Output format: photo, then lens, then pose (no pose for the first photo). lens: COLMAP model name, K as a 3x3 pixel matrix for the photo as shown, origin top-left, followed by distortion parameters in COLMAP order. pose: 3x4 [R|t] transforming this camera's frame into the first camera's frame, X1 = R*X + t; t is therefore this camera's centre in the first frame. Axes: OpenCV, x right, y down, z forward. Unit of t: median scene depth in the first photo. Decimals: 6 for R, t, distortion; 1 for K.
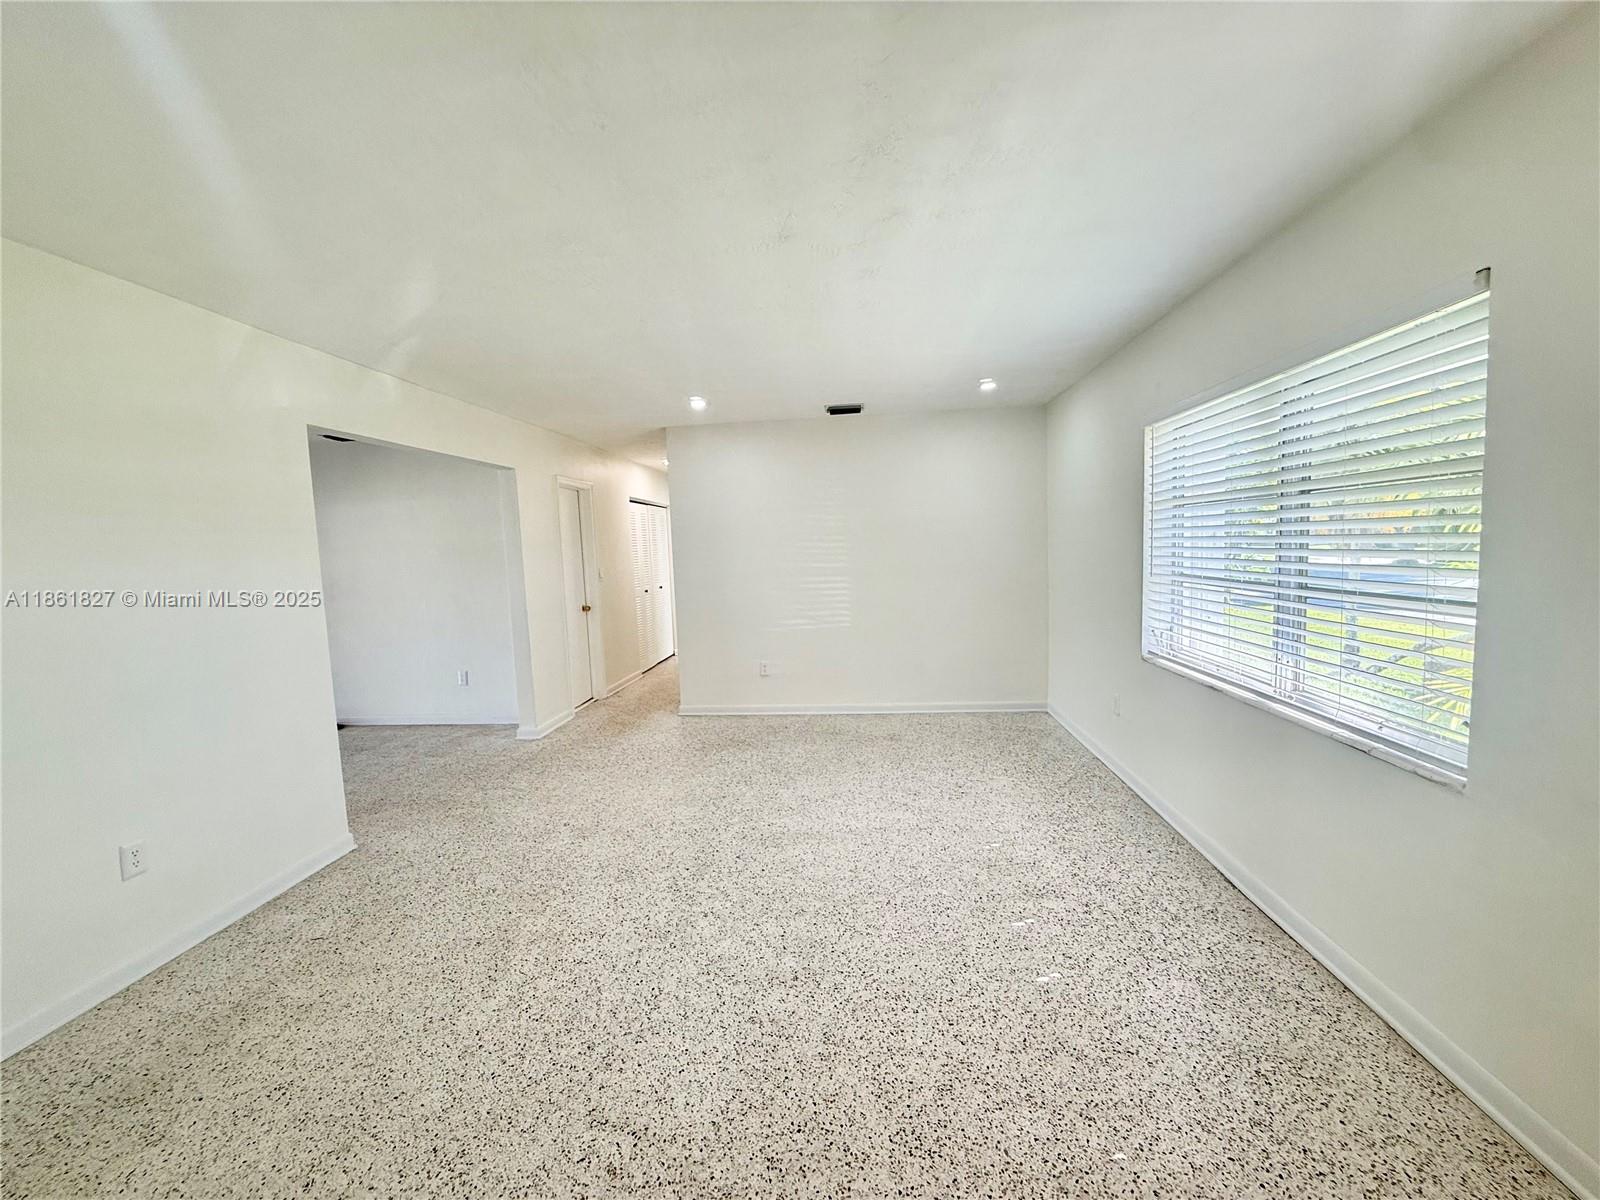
lens RADIAL K [[642.7, 0, 794.5], [0, 642.7, 600.0], [0, 0, 1]] dist [-0.000139, 0.000132]
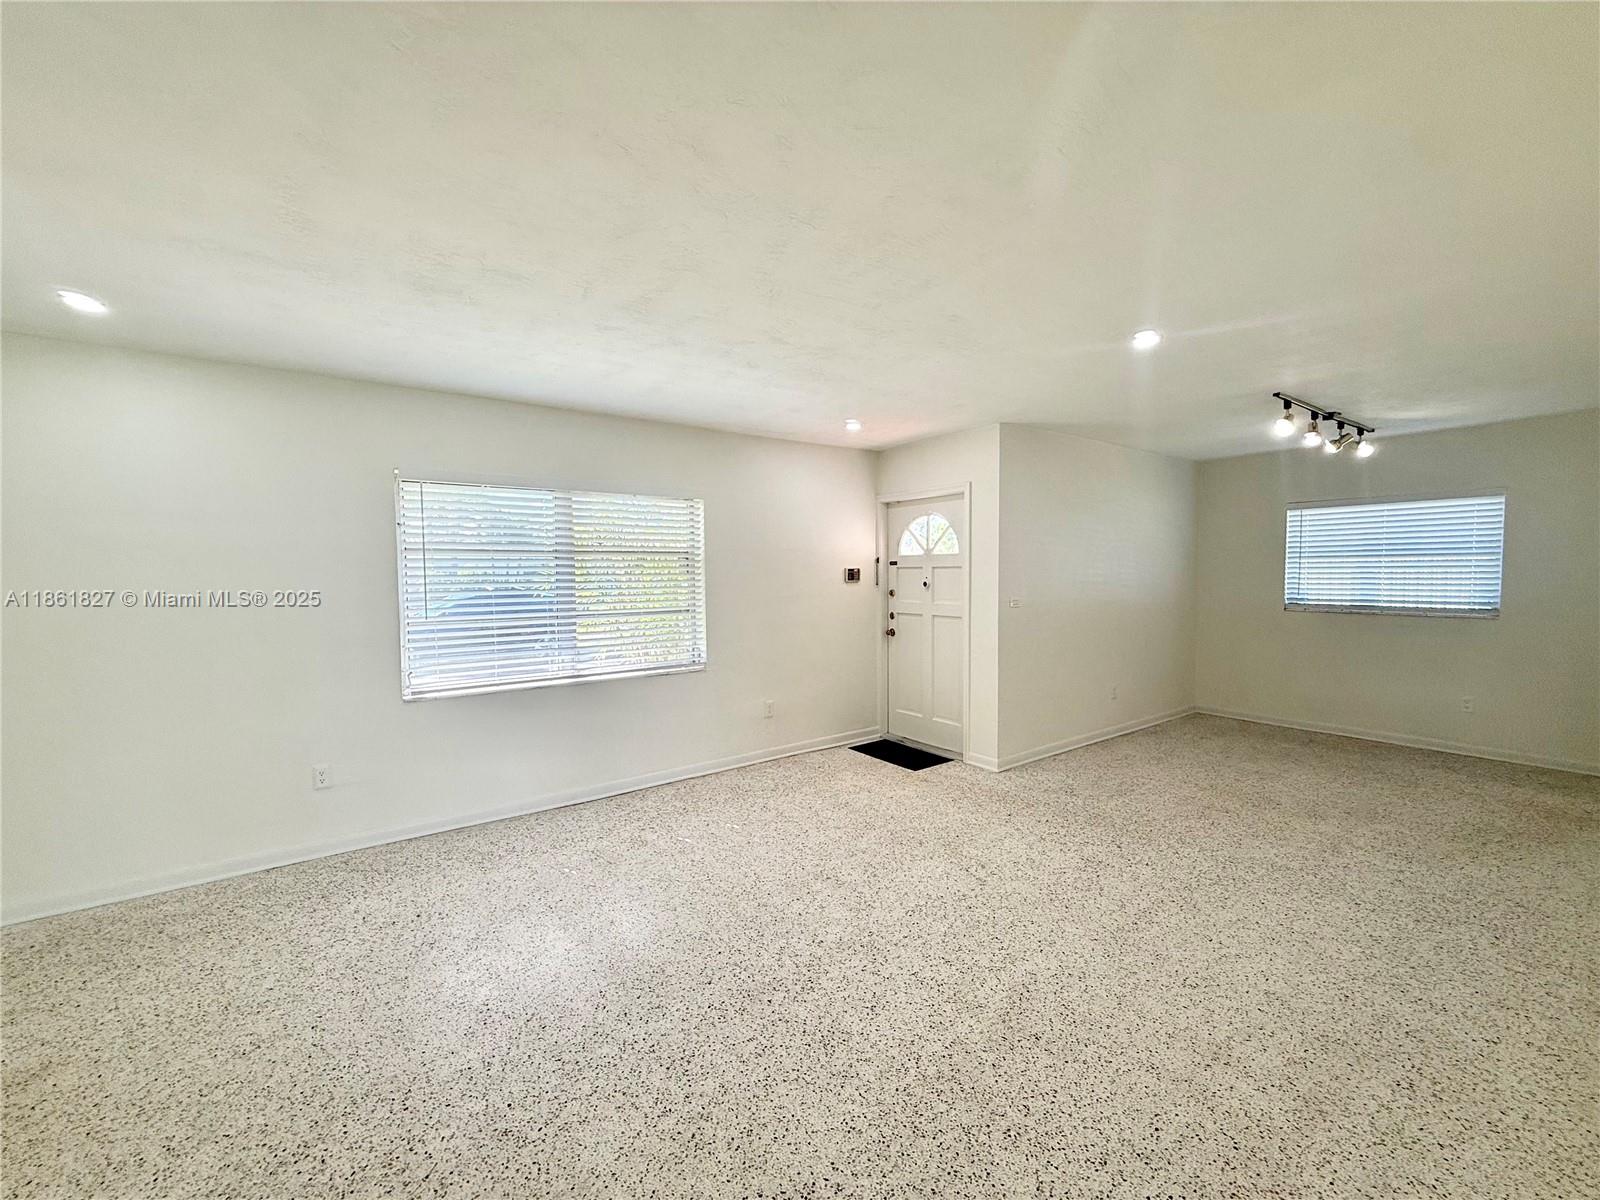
lens RADIAL K [[642.7, 0, 795.7], [0, 642.7, 603.7], [0, 0, 1]] dist [-0.000139, 0.000132]
pose [[-0.664683, 0.005400, 0.747106, -0.896000], [0.097124, 0.992113, 0.079238, -0.120182], [-0.740786, 0.125230, -0.659965, 1.685592]]
